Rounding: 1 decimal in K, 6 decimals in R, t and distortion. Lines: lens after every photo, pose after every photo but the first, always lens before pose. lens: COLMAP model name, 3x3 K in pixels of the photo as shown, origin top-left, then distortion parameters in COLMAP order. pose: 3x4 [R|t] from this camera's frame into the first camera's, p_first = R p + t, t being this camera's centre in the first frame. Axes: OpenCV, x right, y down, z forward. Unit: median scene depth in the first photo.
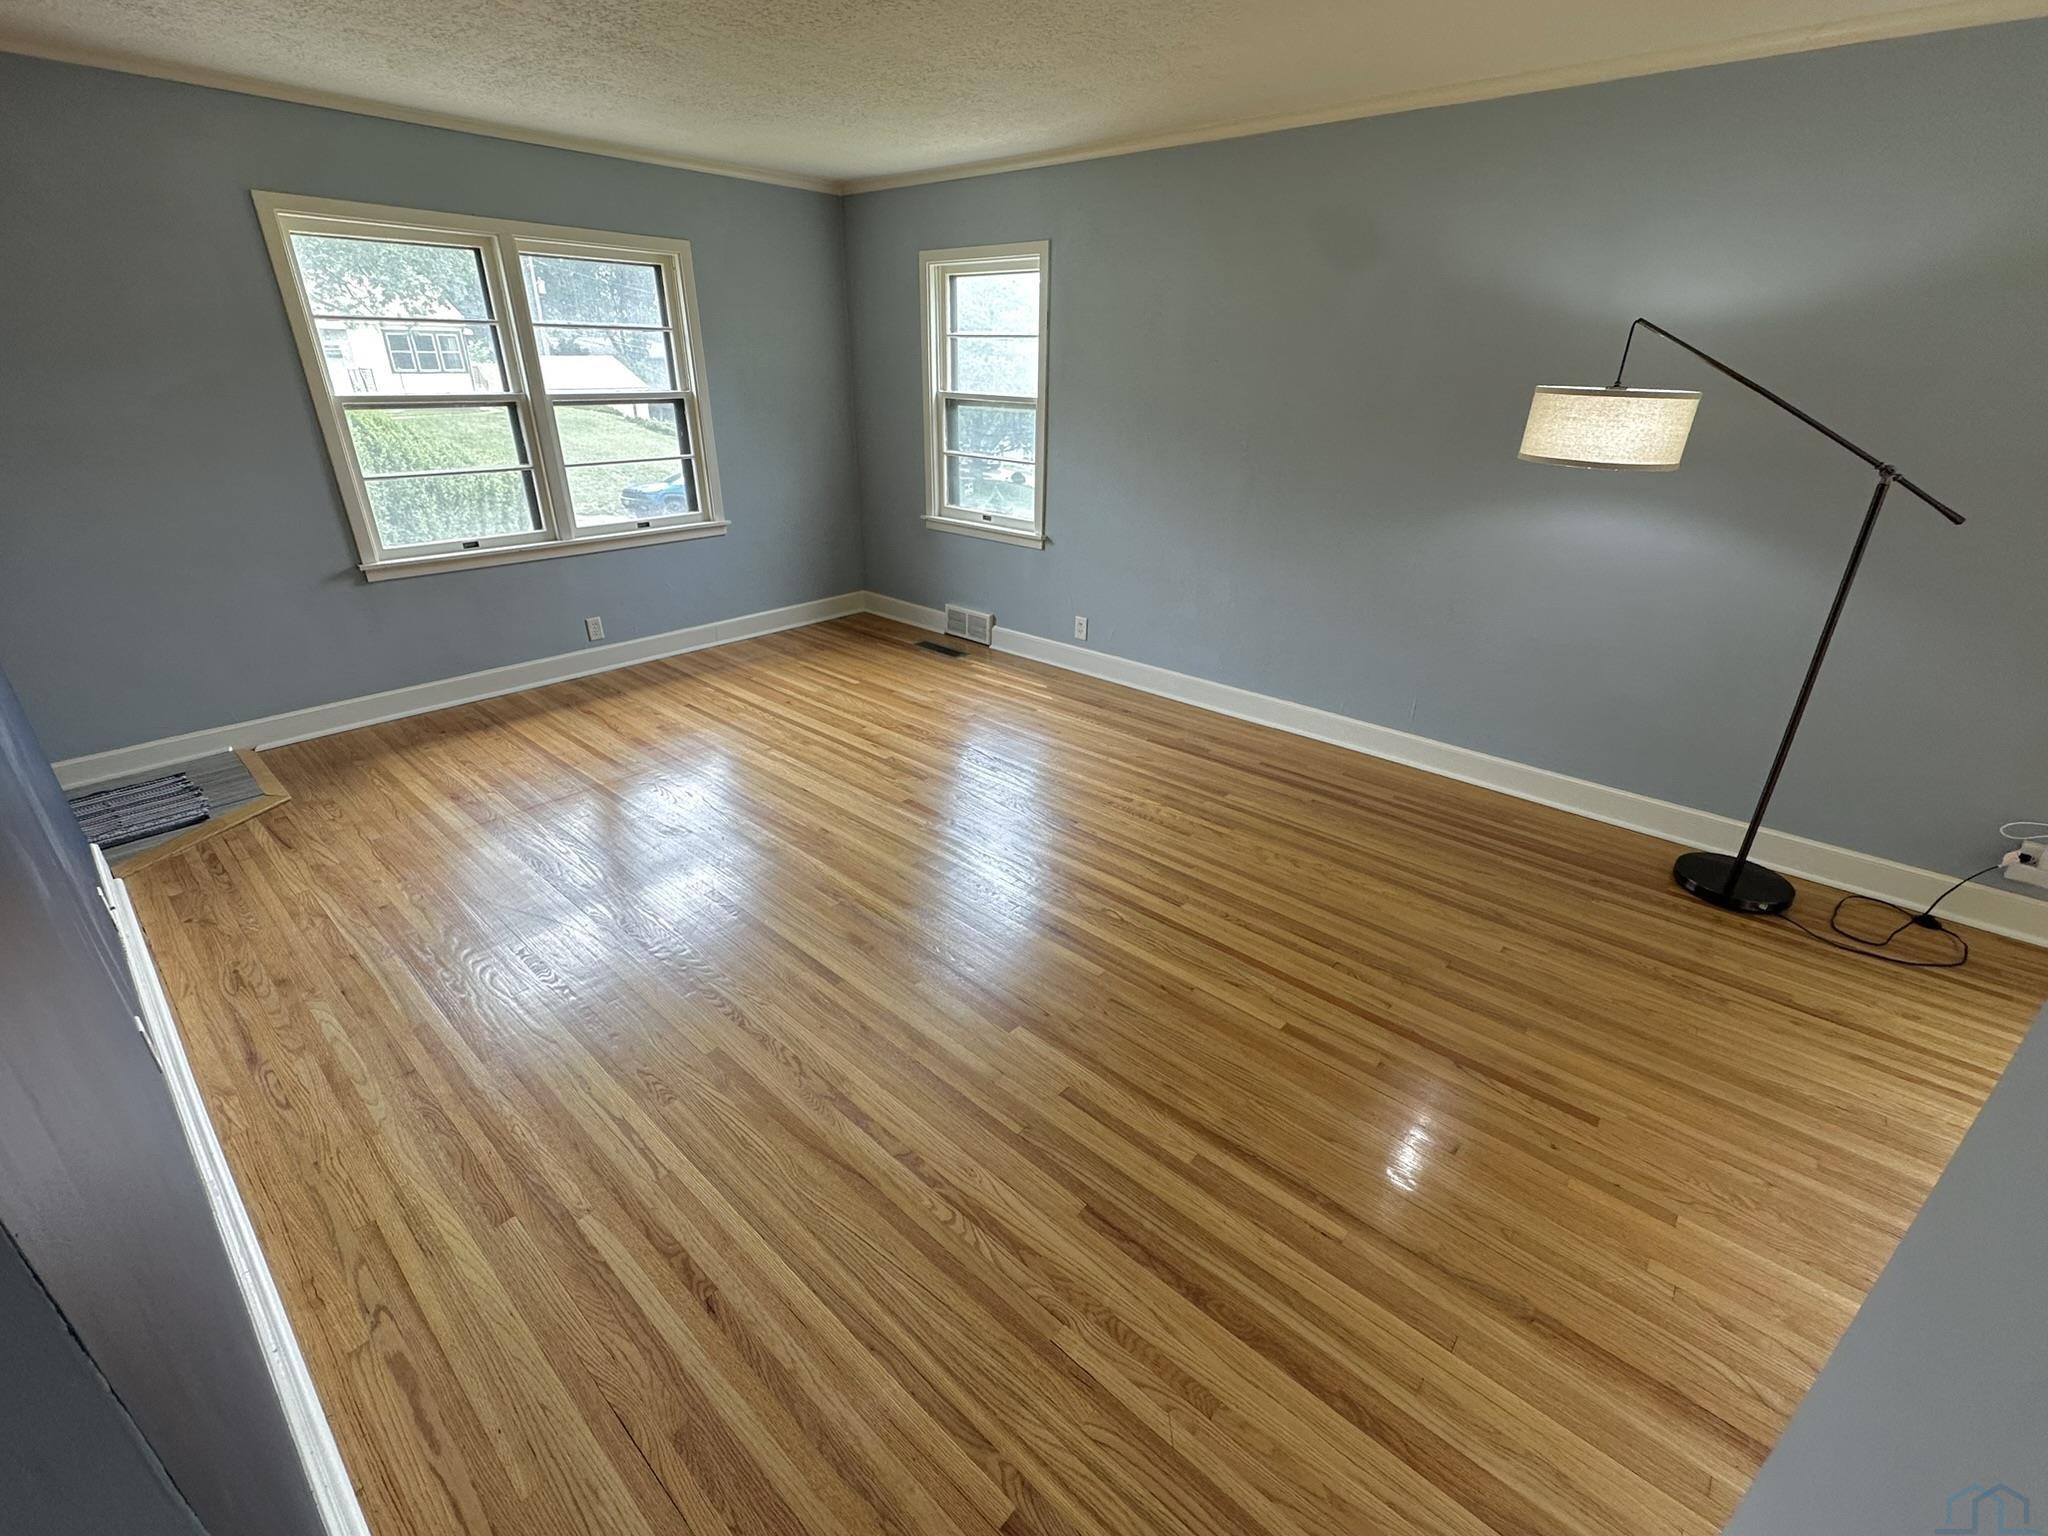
lens RADIAL K [[905.4, 0, 1014.4], [0, 905.4, 762.6], [0, 0, 1]] dist [-0.002055, -0.000404]
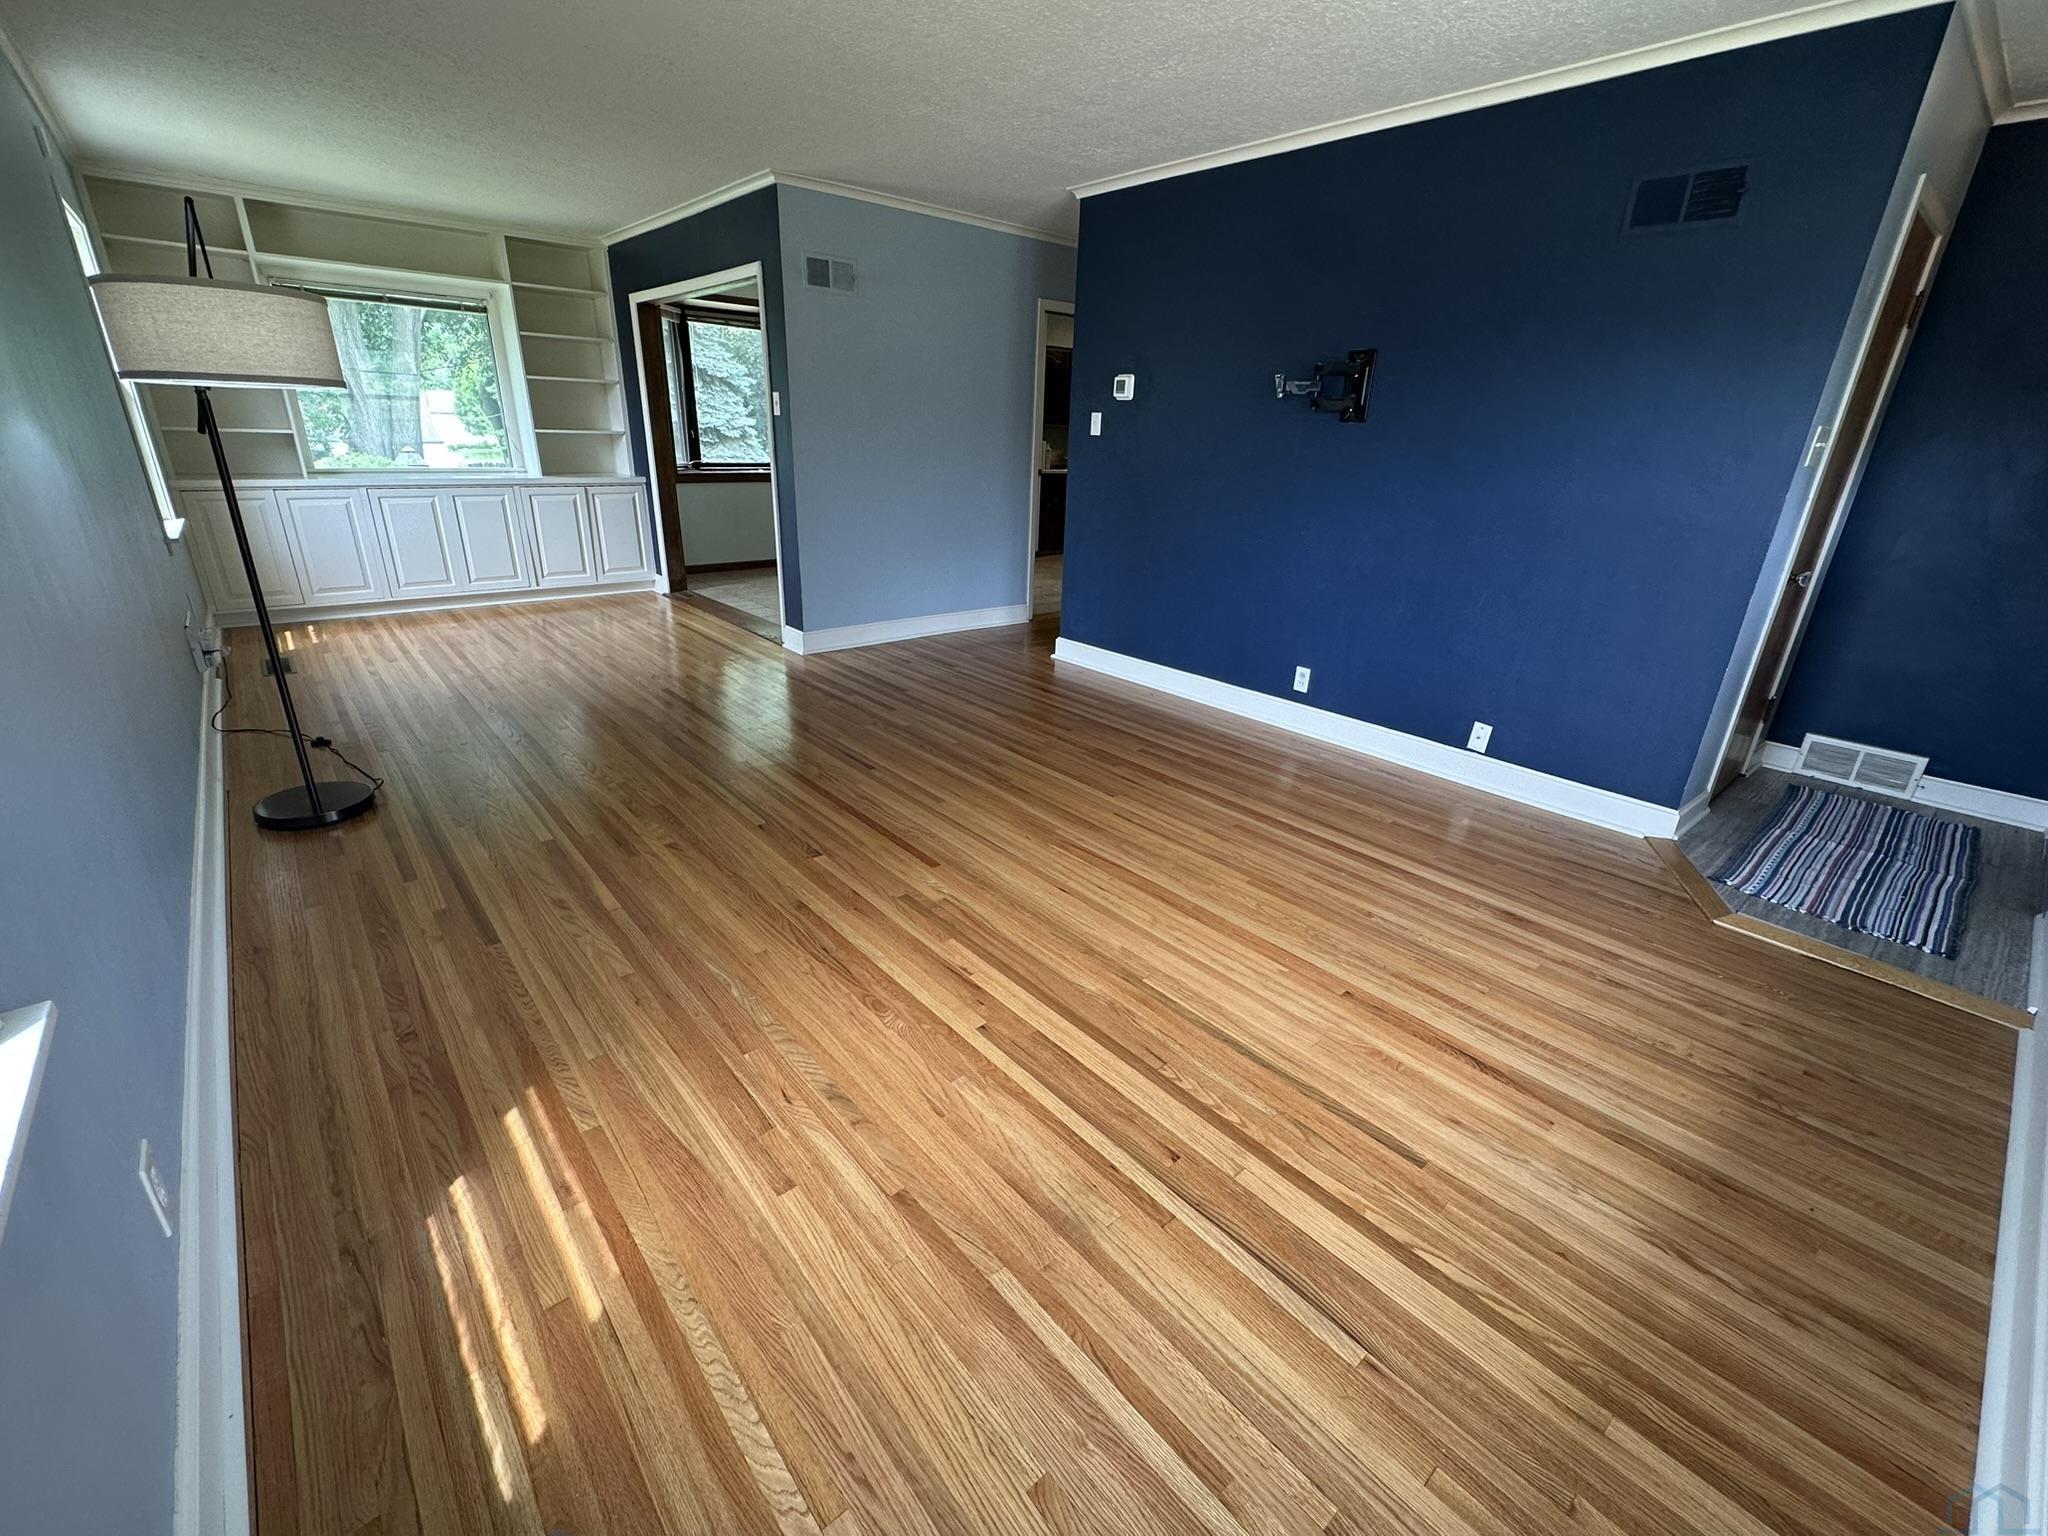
lens RADIAL K [[858.1, 0, 1024.0], [0, 858.1, 768.0], [0, 0, 1]] dist [-0.002689, -0.000104]
pose [[-0.991117, -0.090865, 0.097110, -0.208534], [0.005841, 0.699752, 0.714362, -0.450055], [-0.132863, 0.708583, -0.693006, 1.152610]]
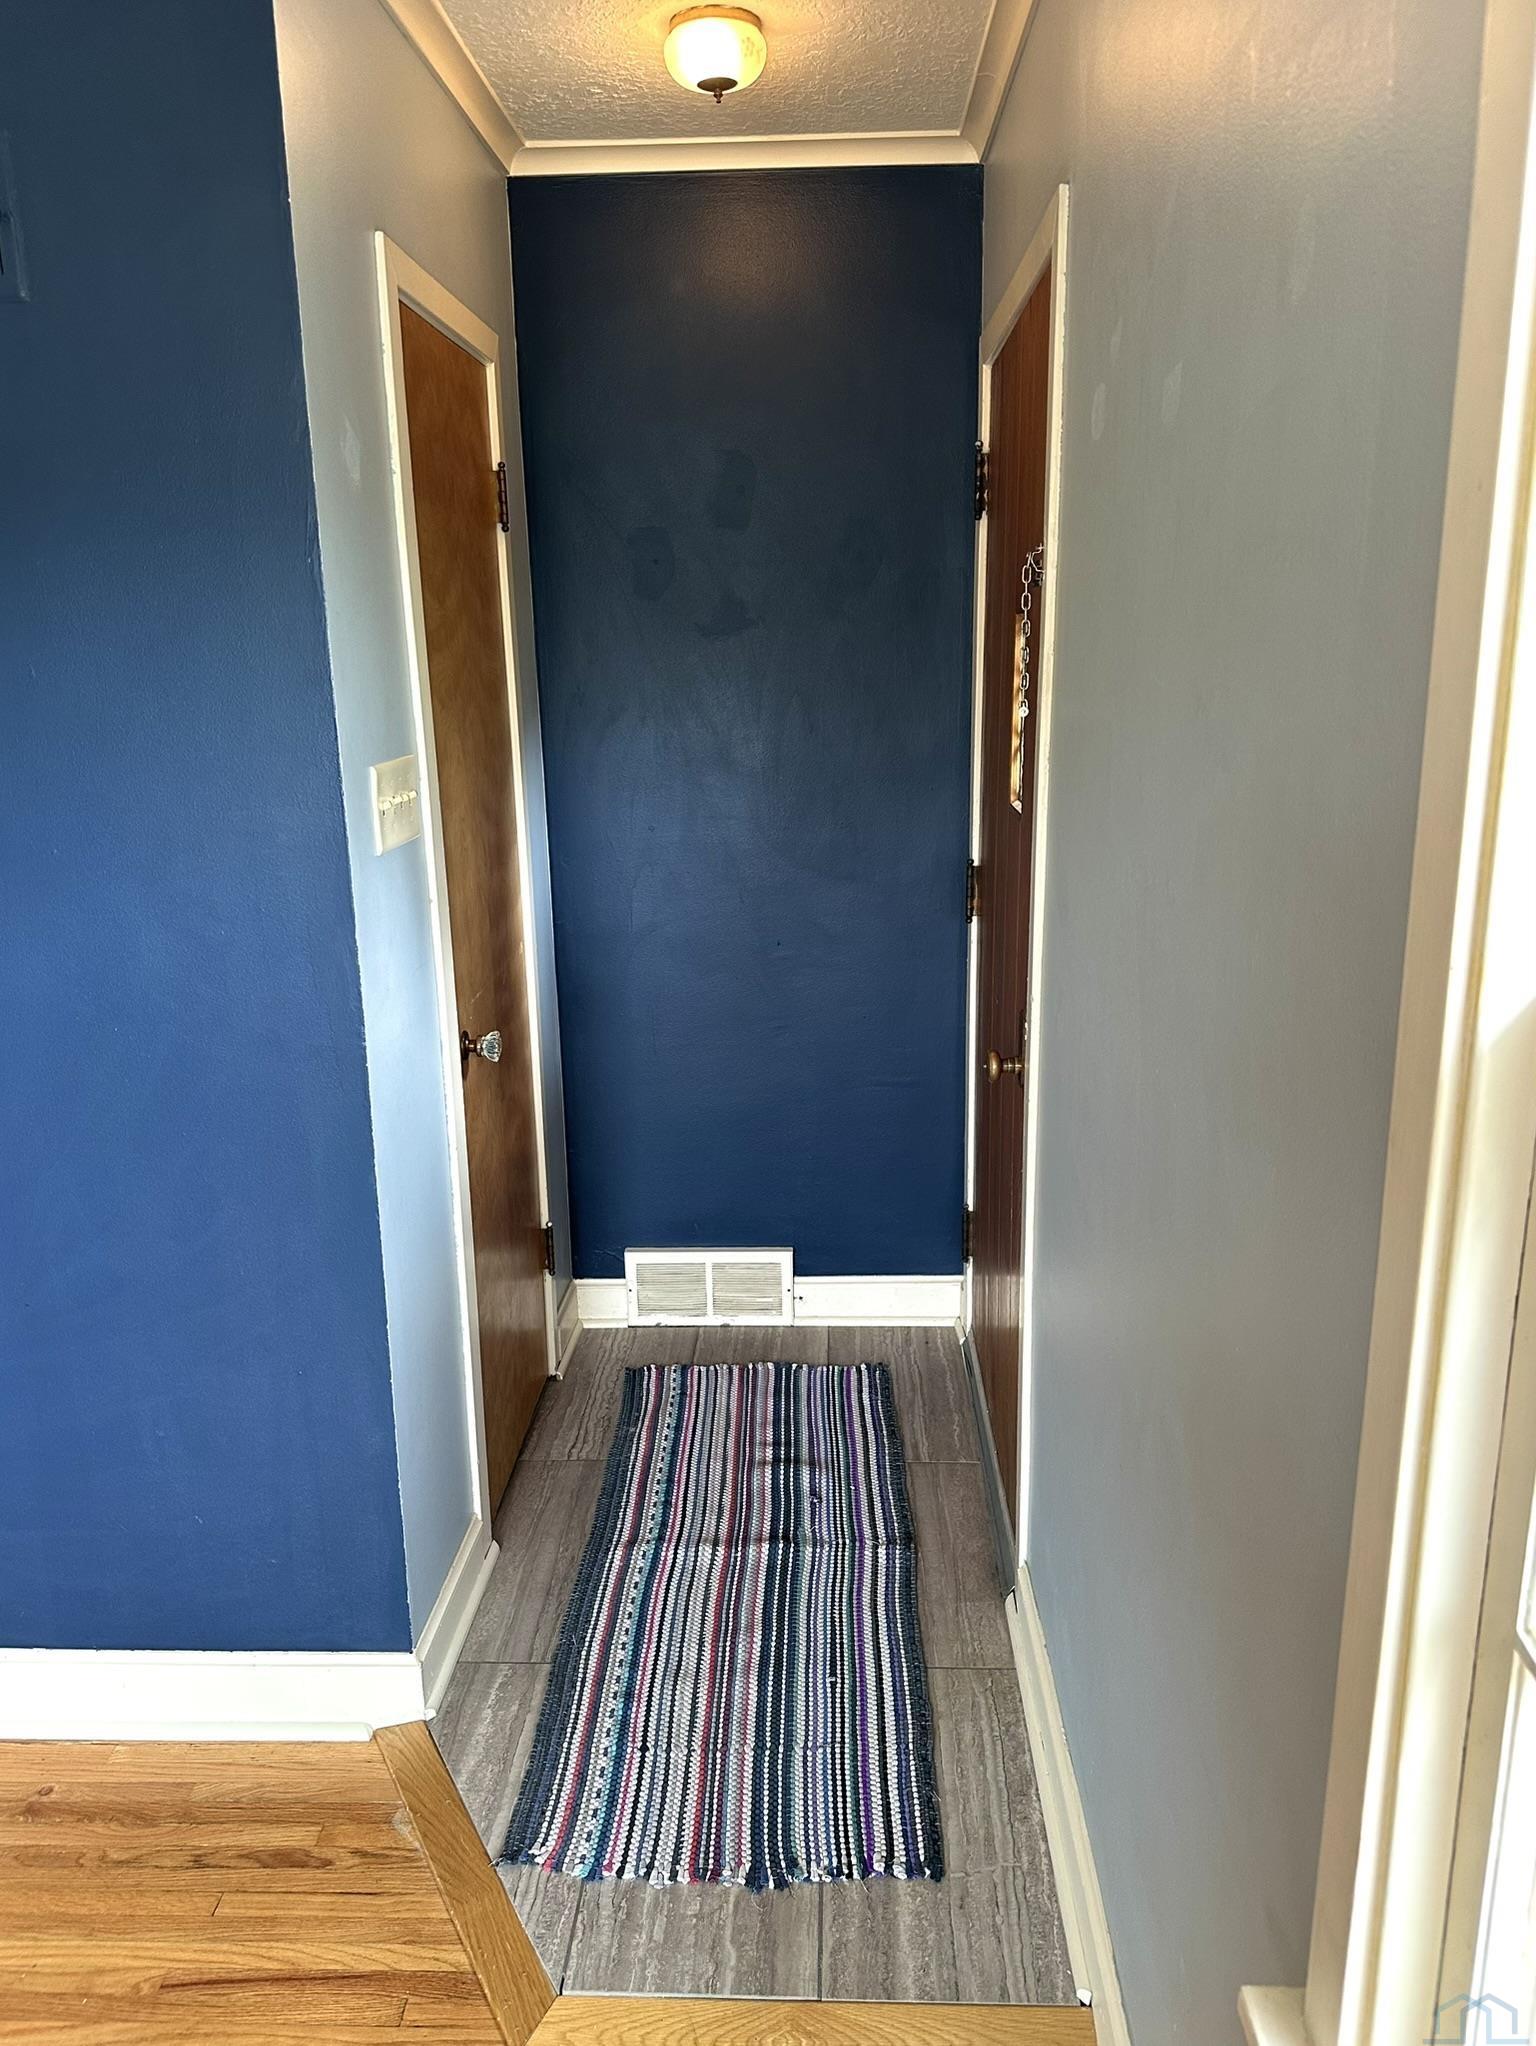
lens RADIAL K [[1493.4, 0, 768.0], [0, 1493.4, 1023.0], [0, 0, 1]] dist [-0.004769, -0.002259]
pose [[-0.766051, 0.155766, -0.623621, -0.473067], [-0.261133, 0.811106, 0.523370, -0.389982], [0.587346, 0.563776, -0.580673, 0.875377]]
